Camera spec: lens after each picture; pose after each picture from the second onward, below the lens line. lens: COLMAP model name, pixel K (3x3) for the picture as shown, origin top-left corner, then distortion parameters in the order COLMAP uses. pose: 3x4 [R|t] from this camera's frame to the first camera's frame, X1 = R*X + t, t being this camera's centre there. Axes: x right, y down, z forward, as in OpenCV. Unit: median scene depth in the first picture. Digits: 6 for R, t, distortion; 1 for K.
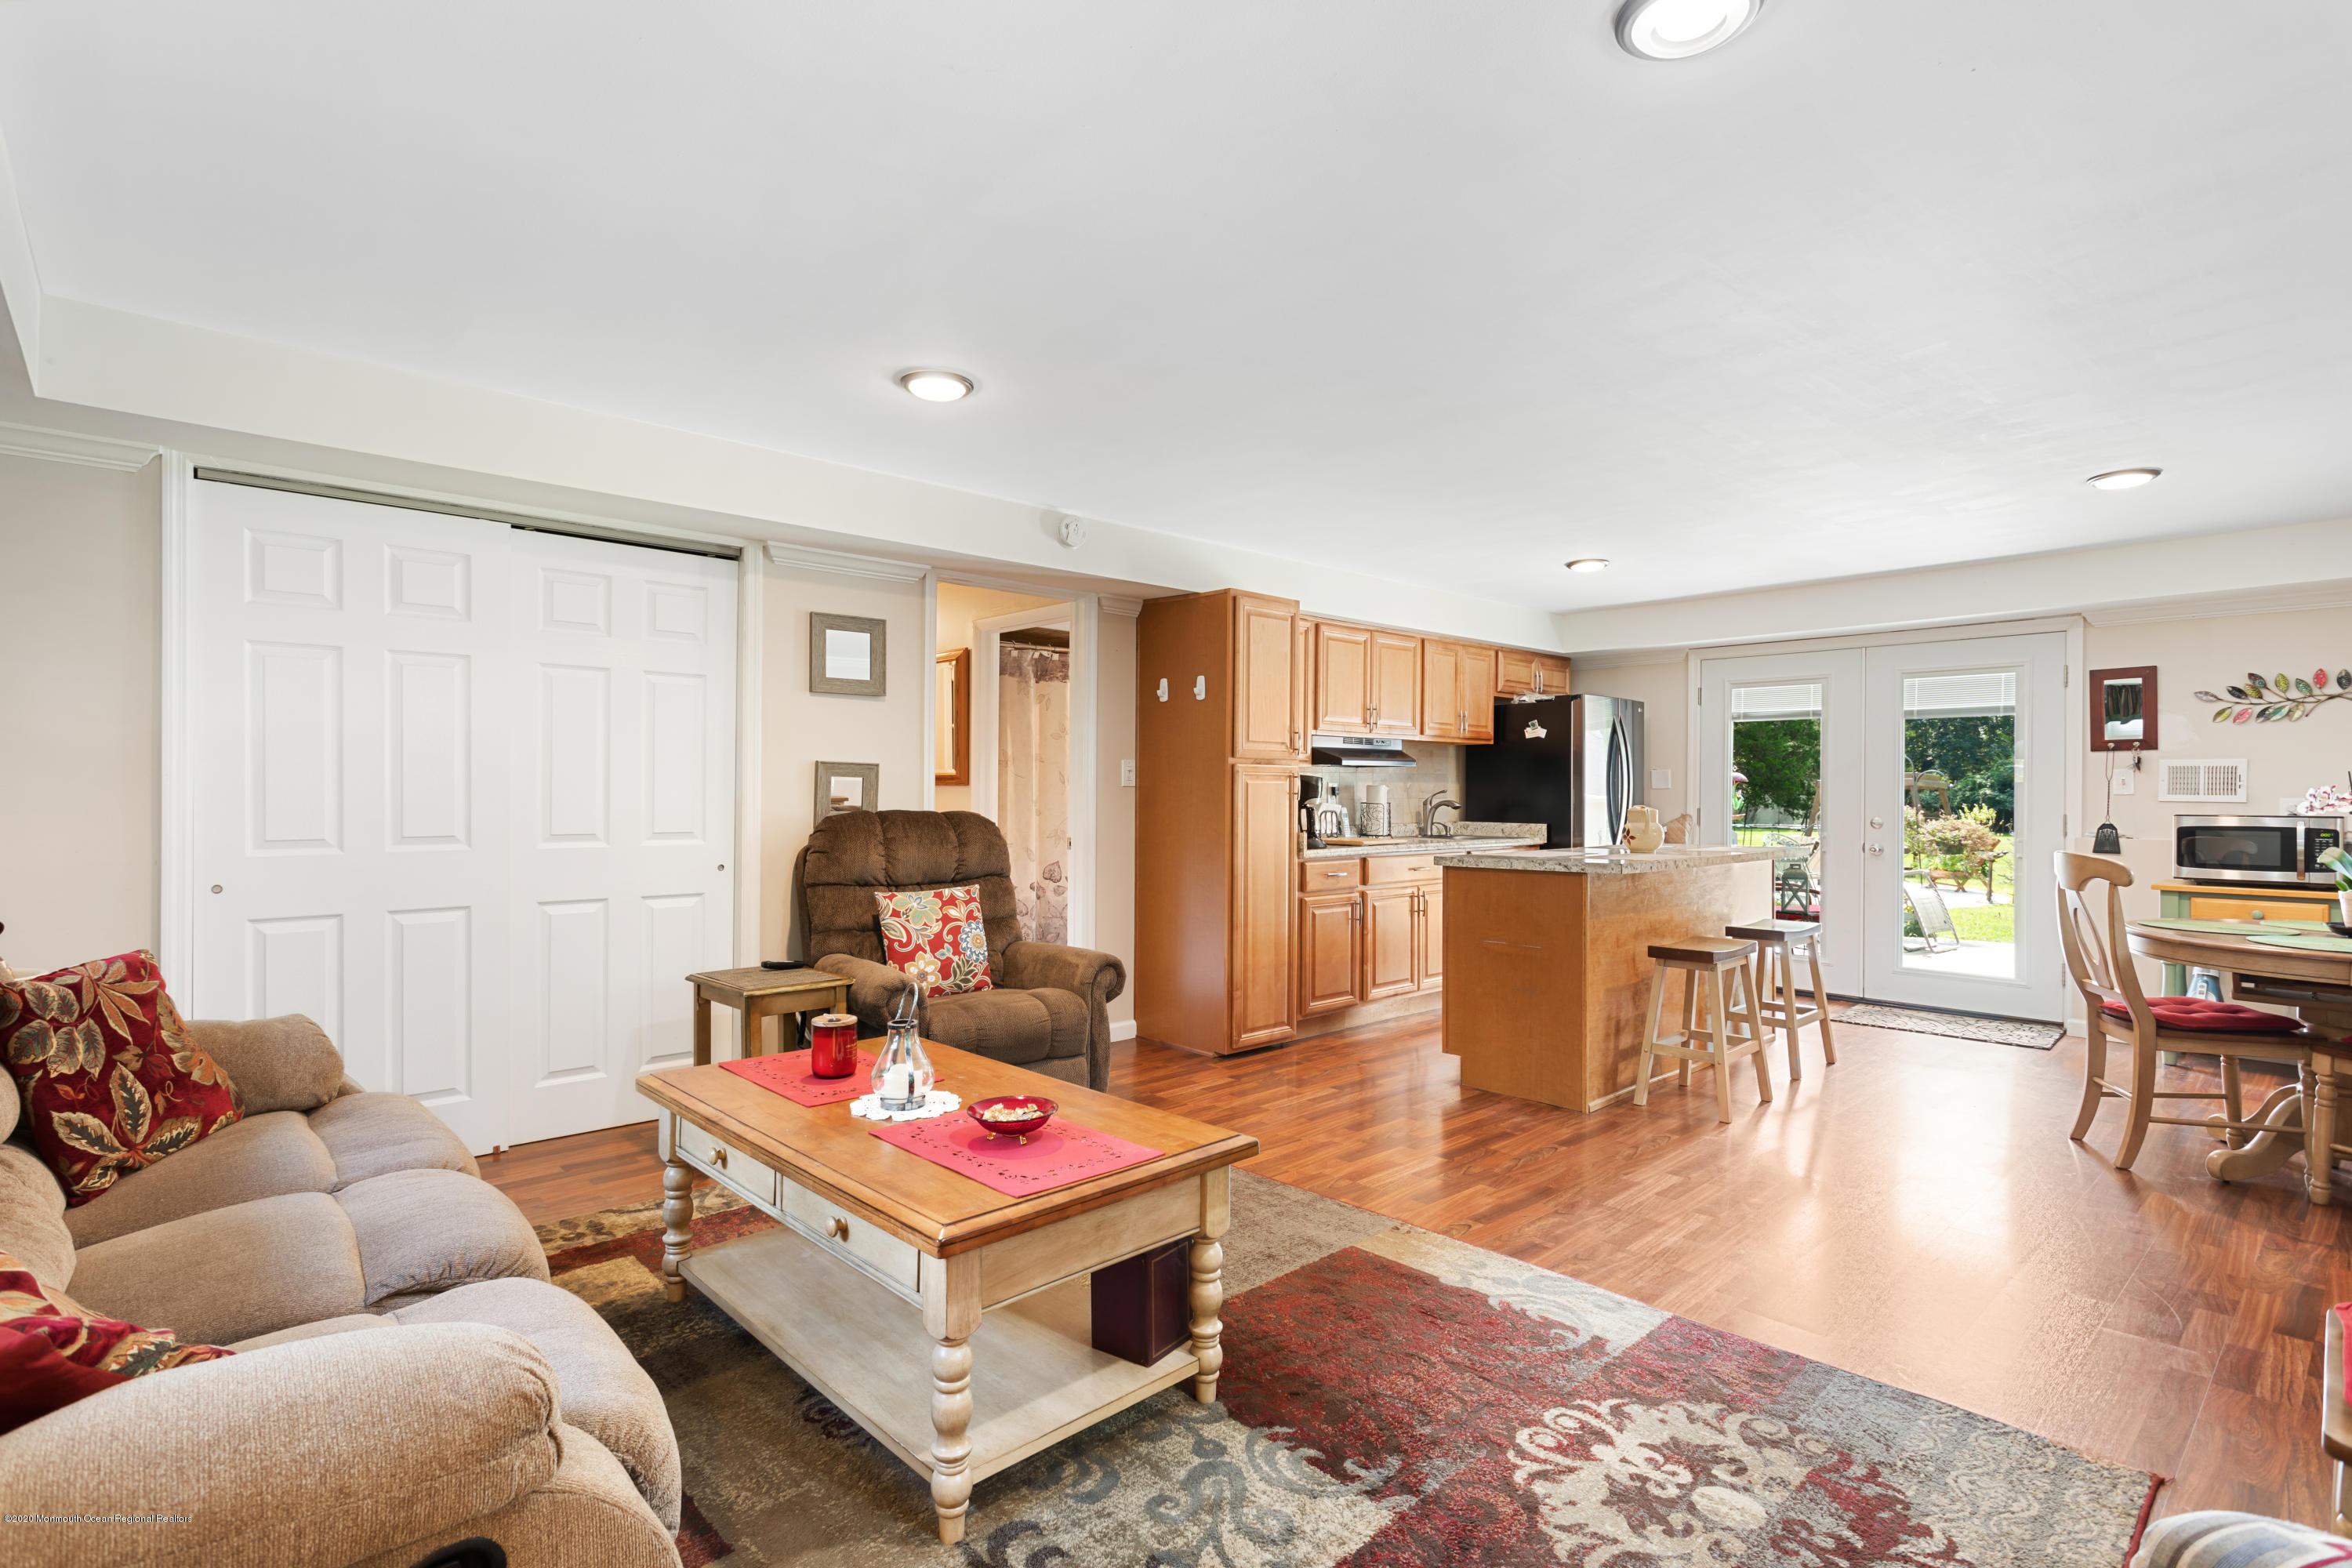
lens RADIAL K [[1125.4, 0, 1170.8], [0, 1125.4, 791.9], [0, 0, 1]] dist [-0.000606, 0.002038]
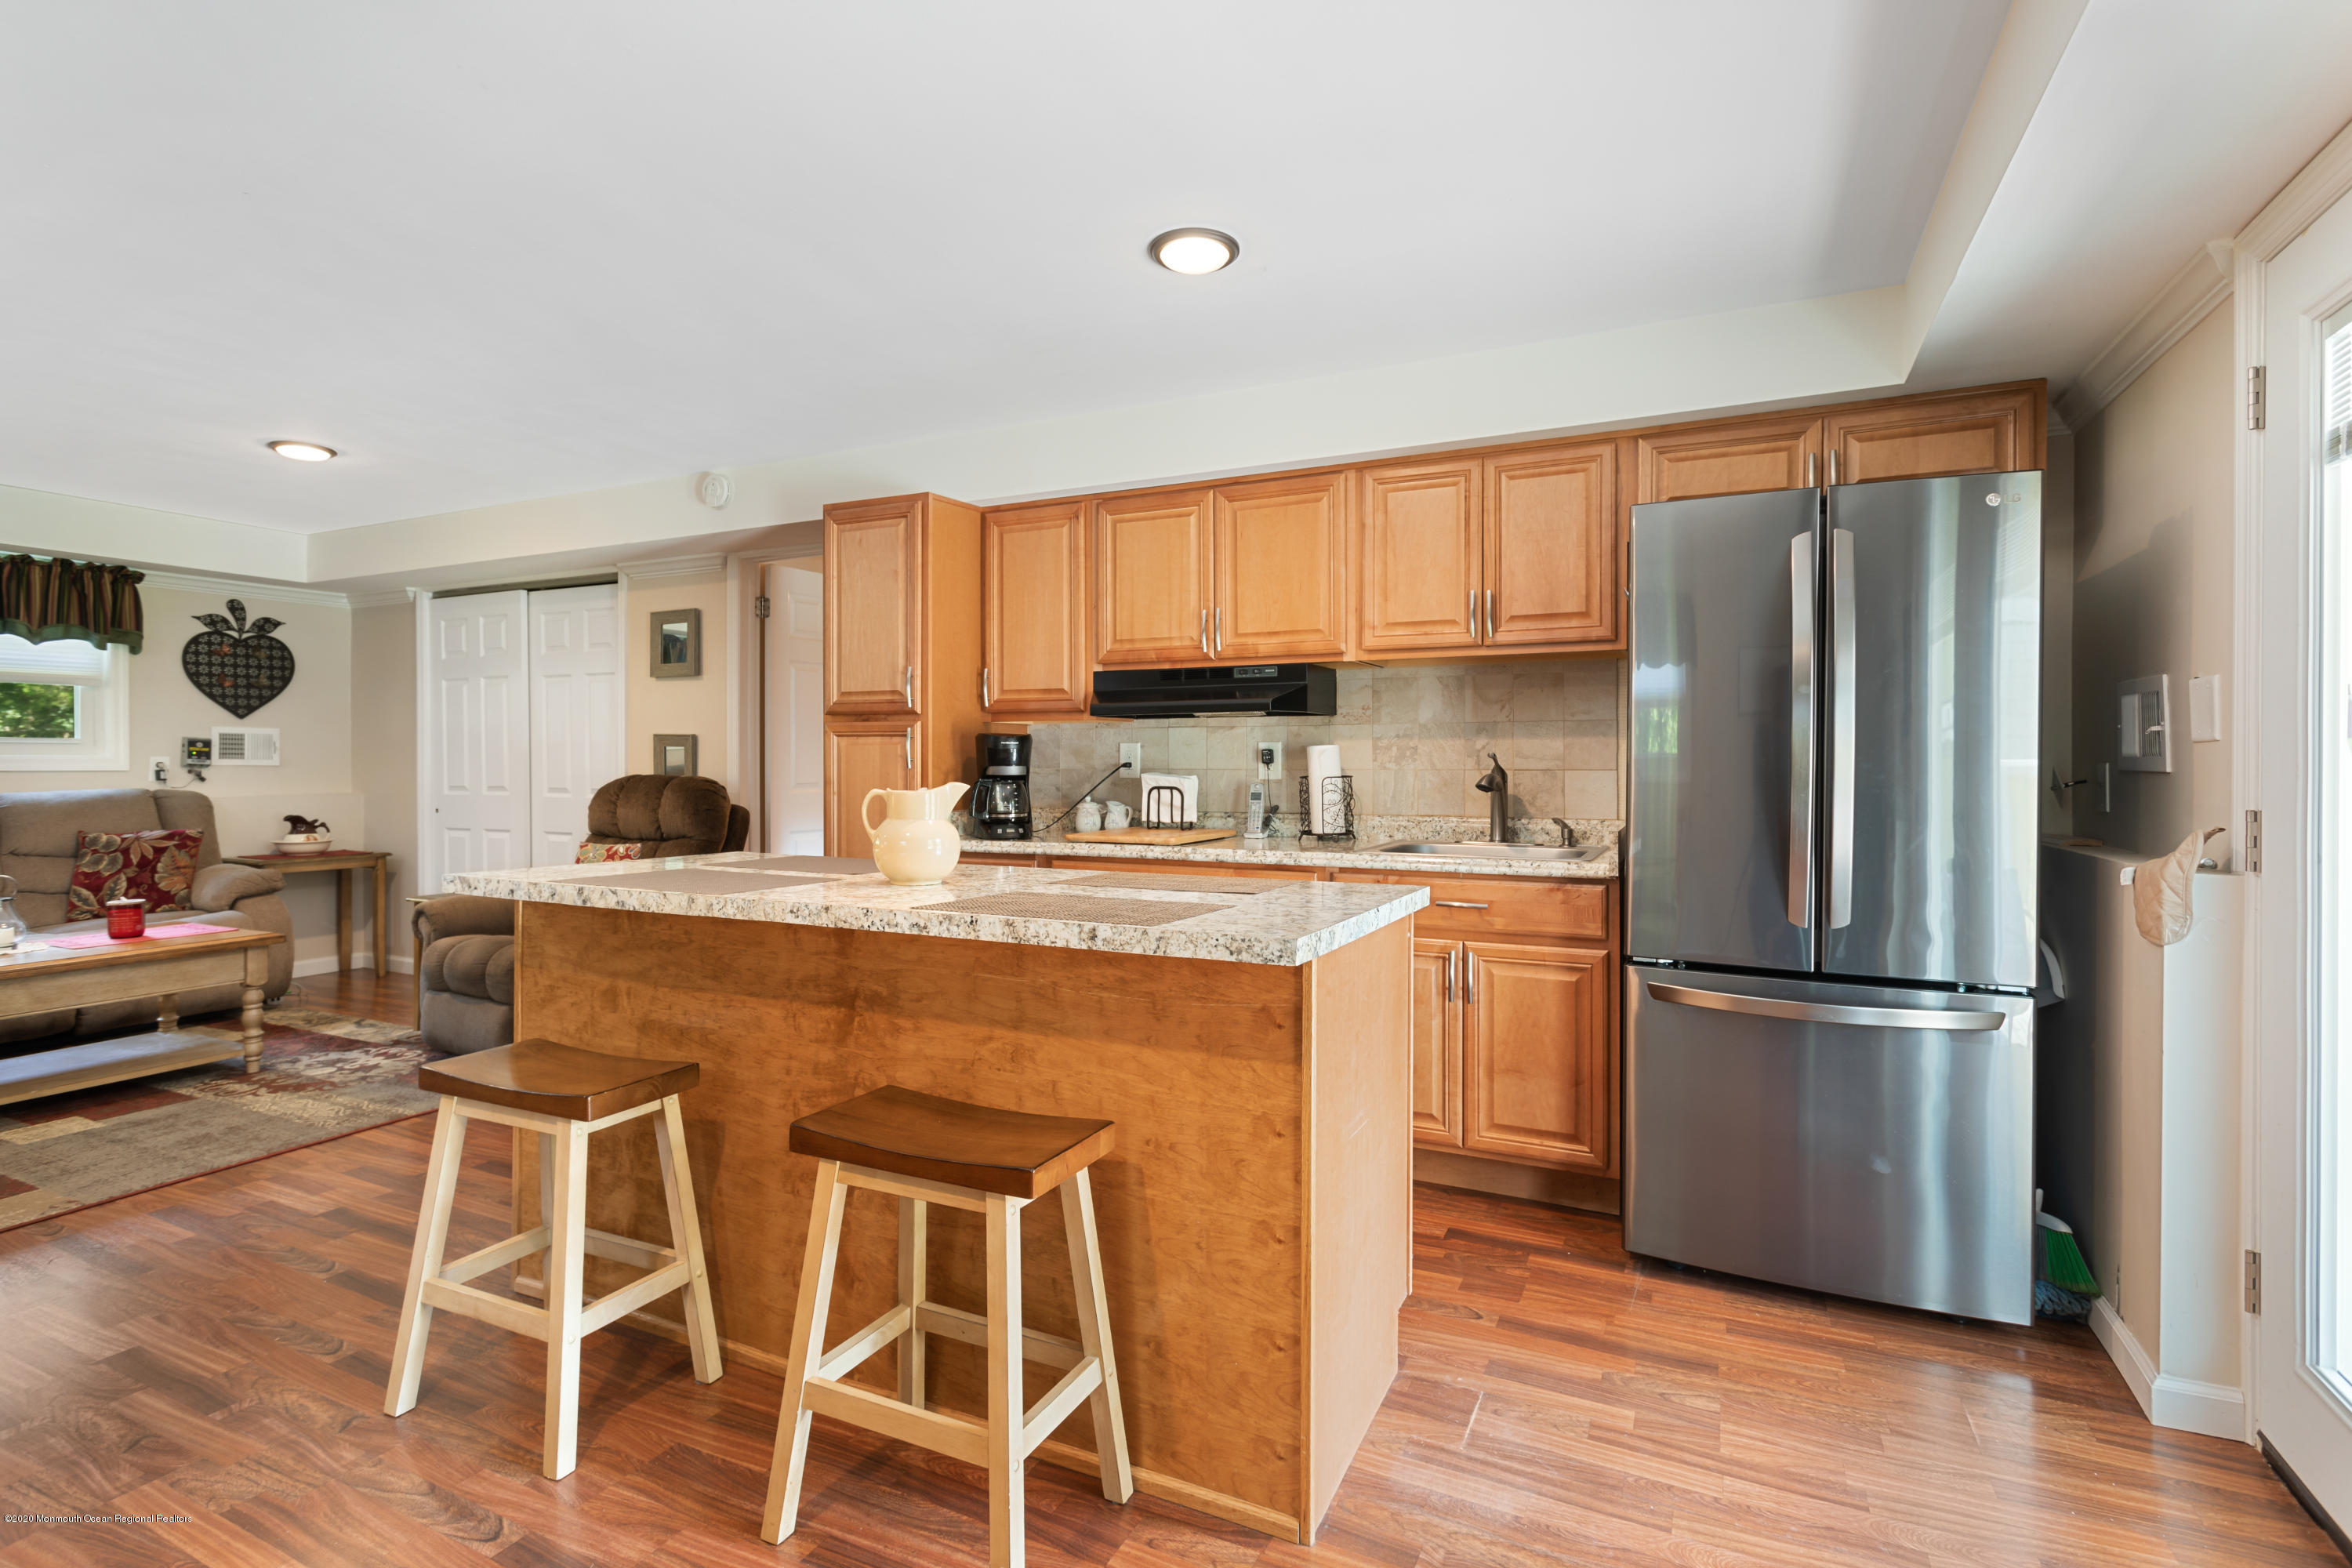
lens RADIAL K [[1125.4, 0, 1178.2], [0, 1125.4, 770.1], [0, 0, 1]] dist [-0.000606, 0.002038]
pose [[0.361362, 0.004092, -0.932416, 0.786213], [0.000483, 0.999989, 0.004575, 0.004579], [0.932425, -0.002103, 0.361357, 0.829855]]
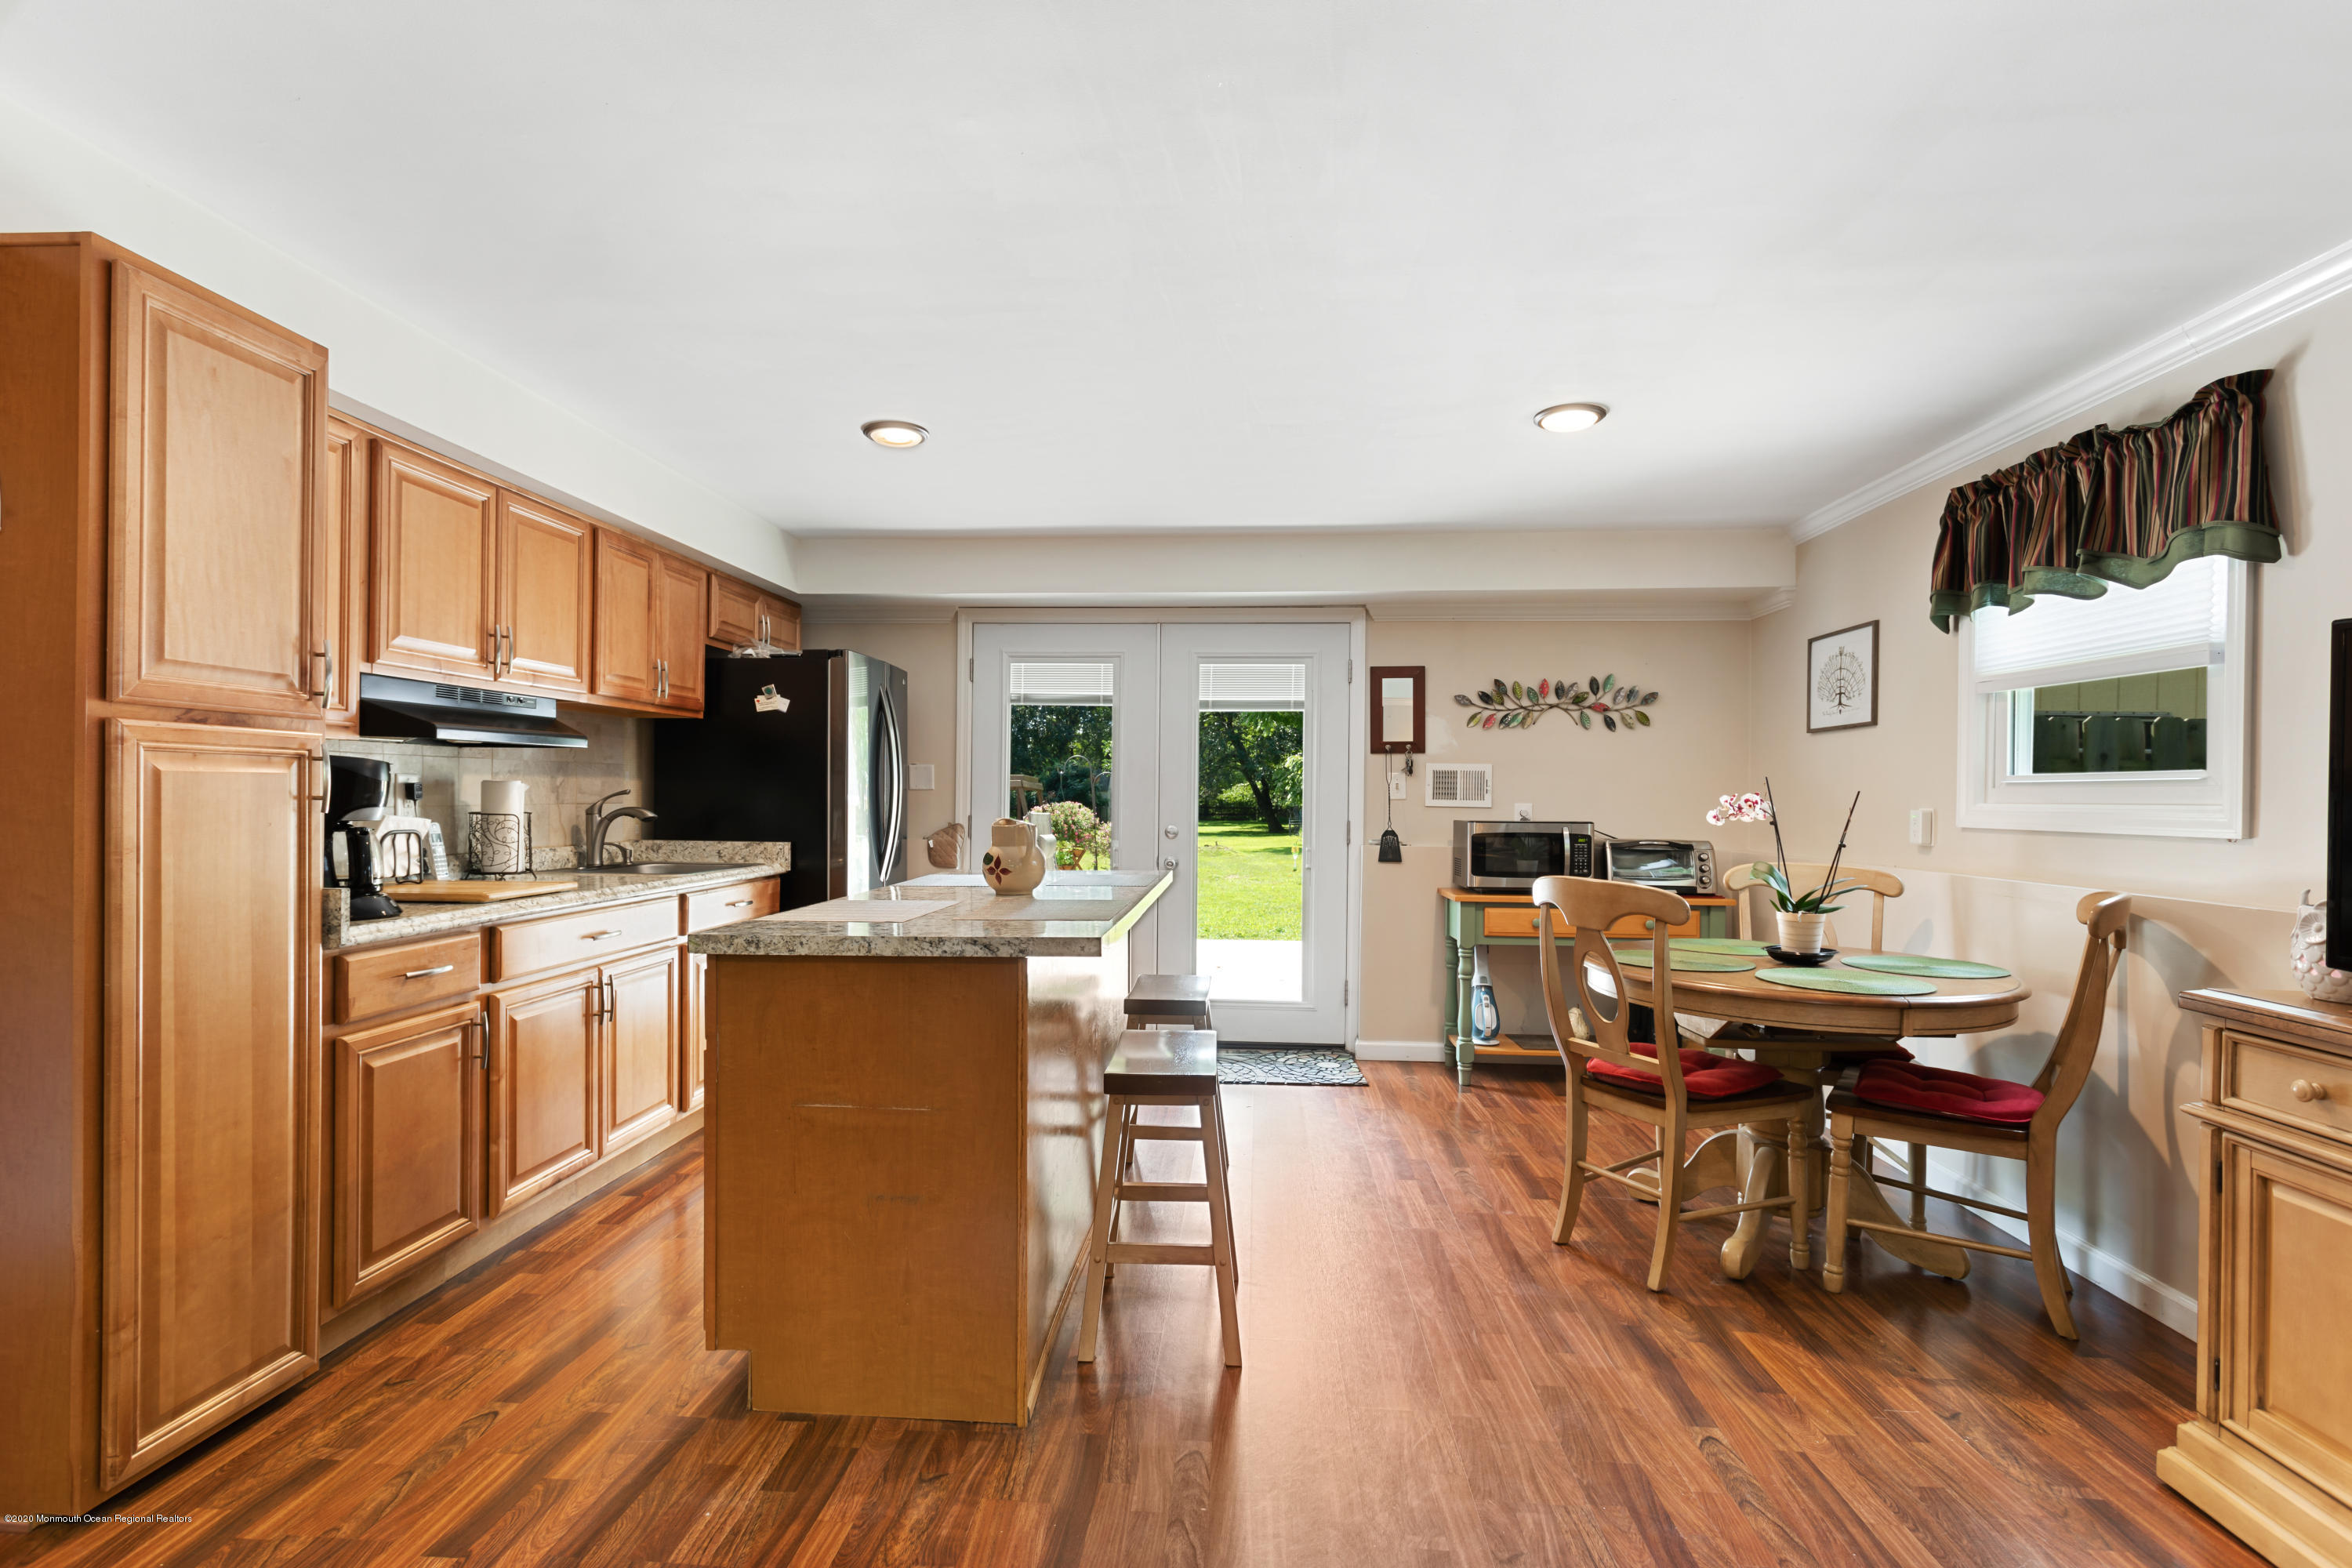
lens RADIAL K [[1125.4, 0, 1168.1], [0, 1125.4, 801.8], [0, 0, 1]] dist [-0.000606, 0.002038]
pose [[0.727438, -0.001467, 0.686172, 0.050012], [-0.005554, 0.999952, 0.008026, -0.002152], [-0.686151, -0.009649, 0.727395, 0.444658]]
